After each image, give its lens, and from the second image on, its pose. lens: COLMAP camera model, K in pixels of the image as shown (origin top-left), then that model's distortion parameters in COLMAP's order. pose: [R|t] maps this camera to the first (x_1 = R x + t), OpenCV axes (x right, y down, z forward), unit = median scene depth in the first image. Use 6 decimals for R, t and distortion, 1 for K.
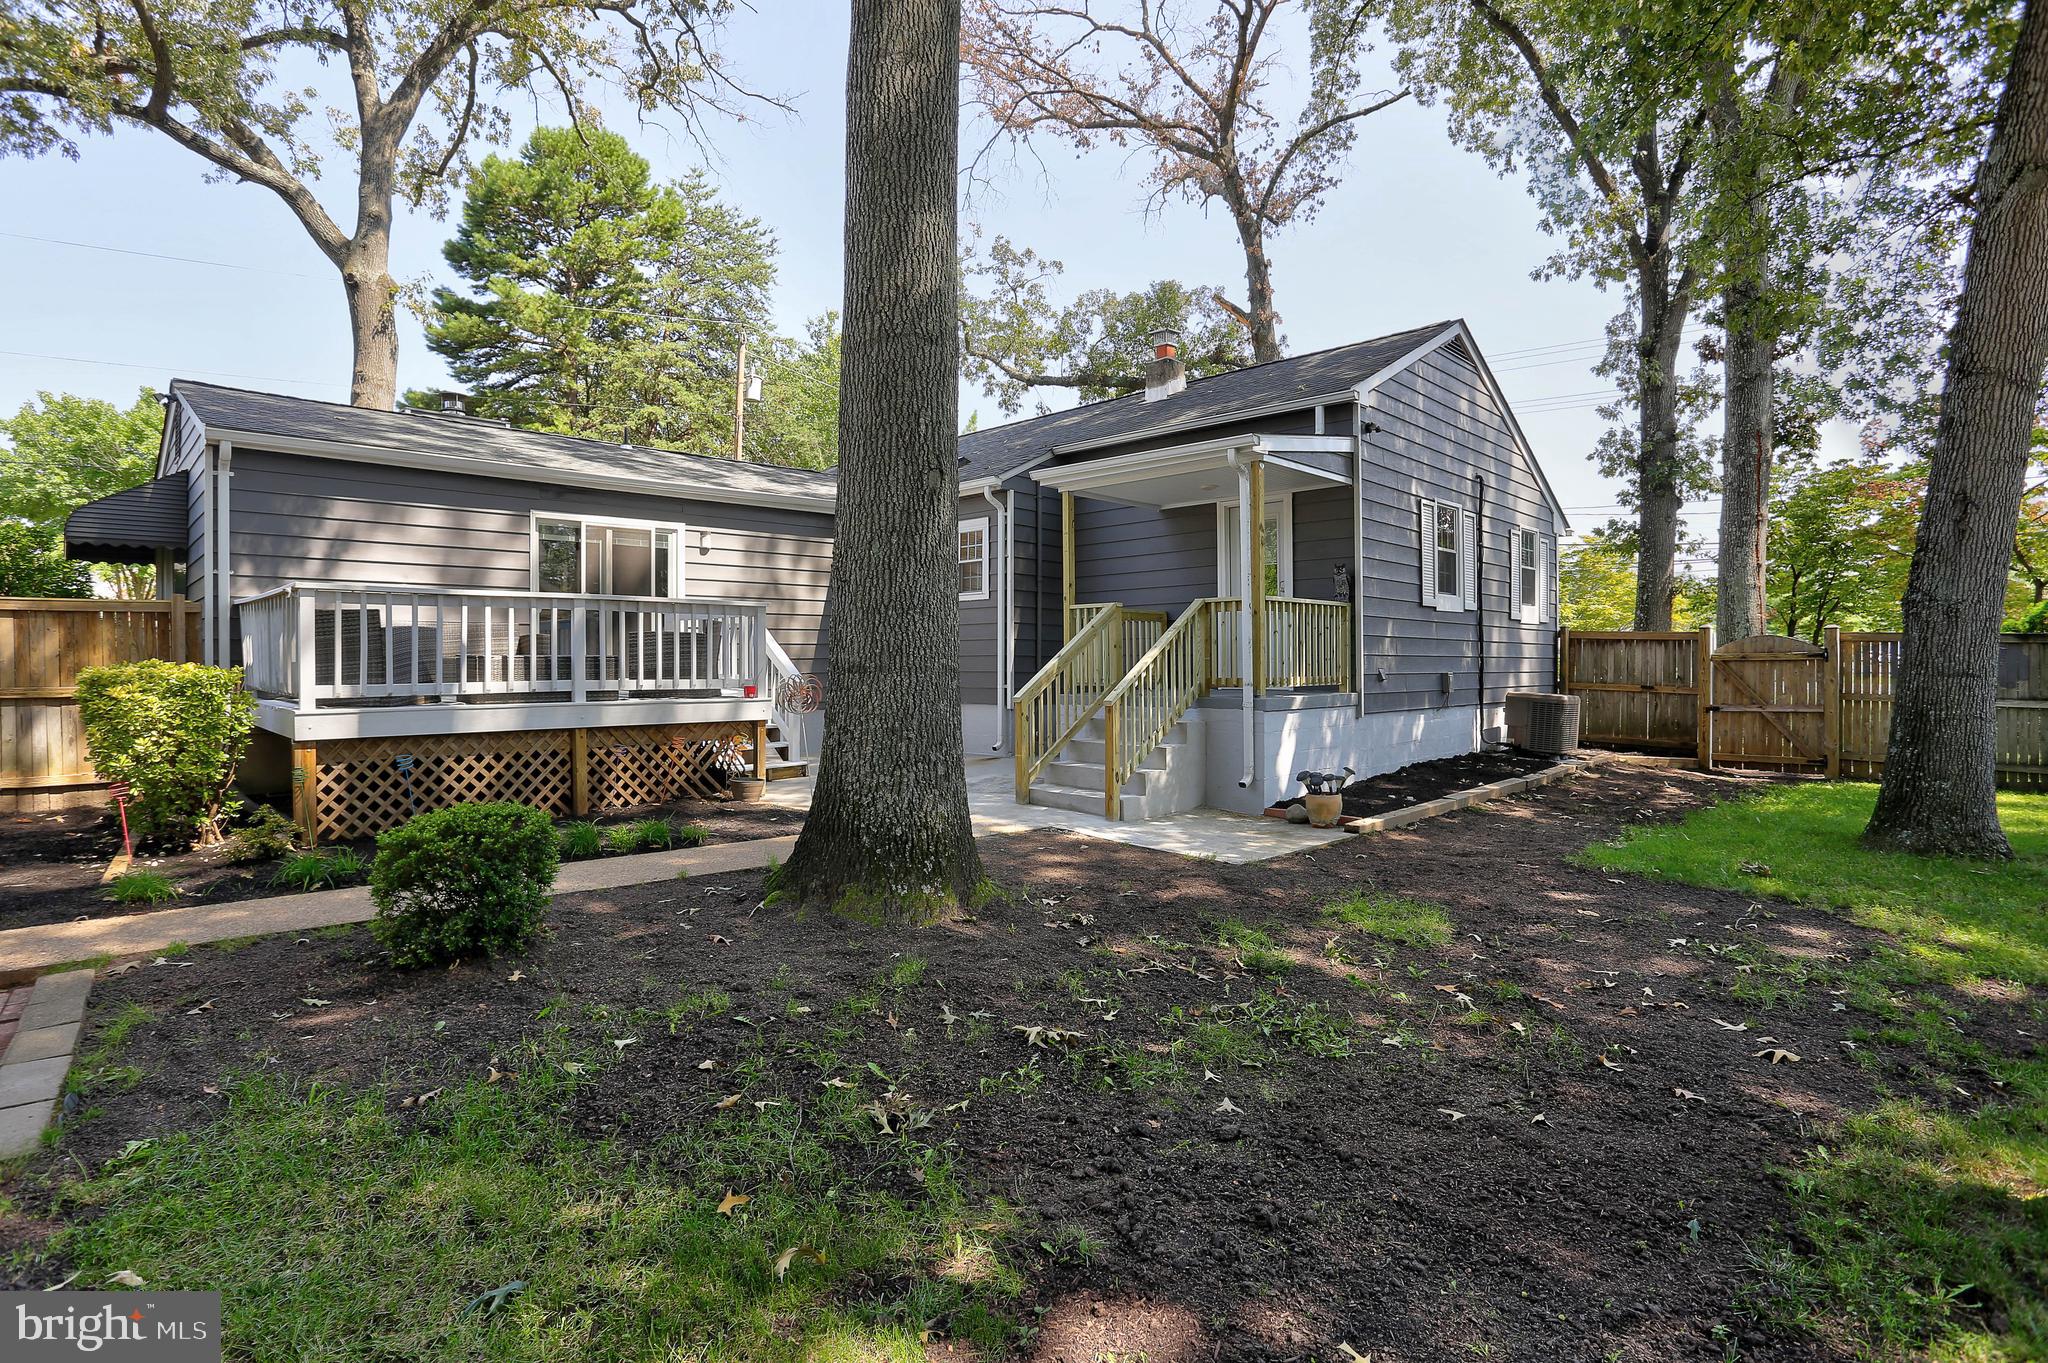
lens RADIAL K [[999.1, 0, 1013.2], [0, 999.1, 667.3], [0, 0, 1]] dist [-0.070443, 0.028744]
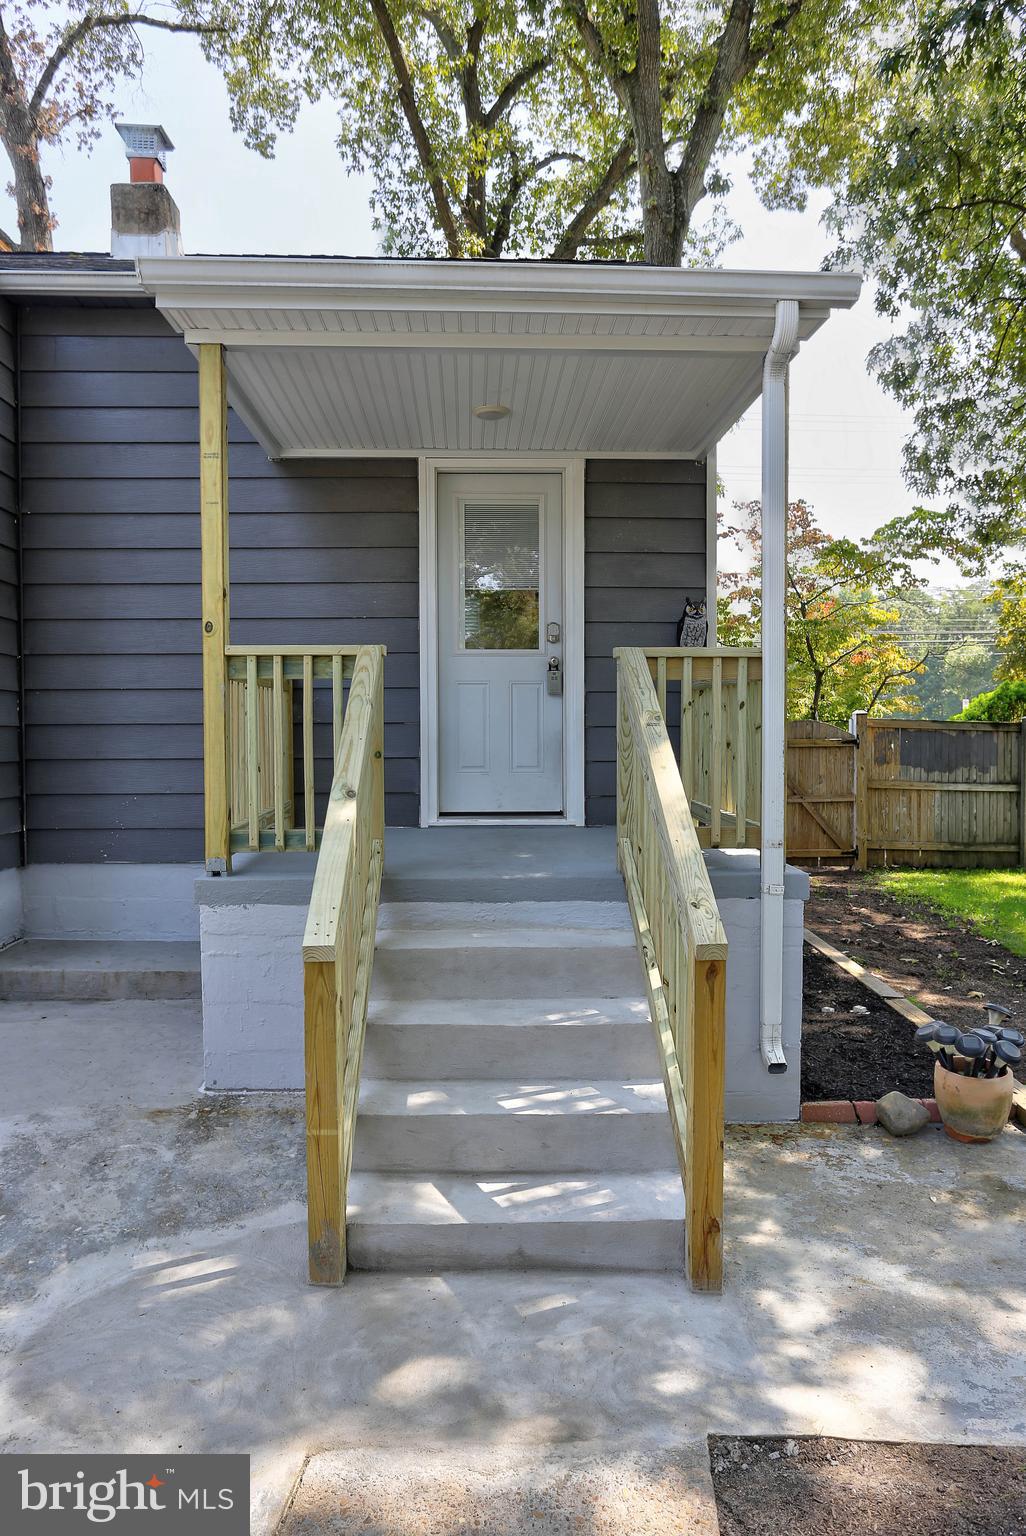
lens RADIAL K [[1038.9, 0, 513.0], [0, 1038.9, 768.0], [0, 0, 1]] dist [-0.050740, 0.056077]
pose [[0.687003, -0.027076, 0.726150, -0.153308], [0.001061, 0.999342, 0.036259, -0.024731], [-0.726653, -0.024139, 0.686580, 0.544772]]
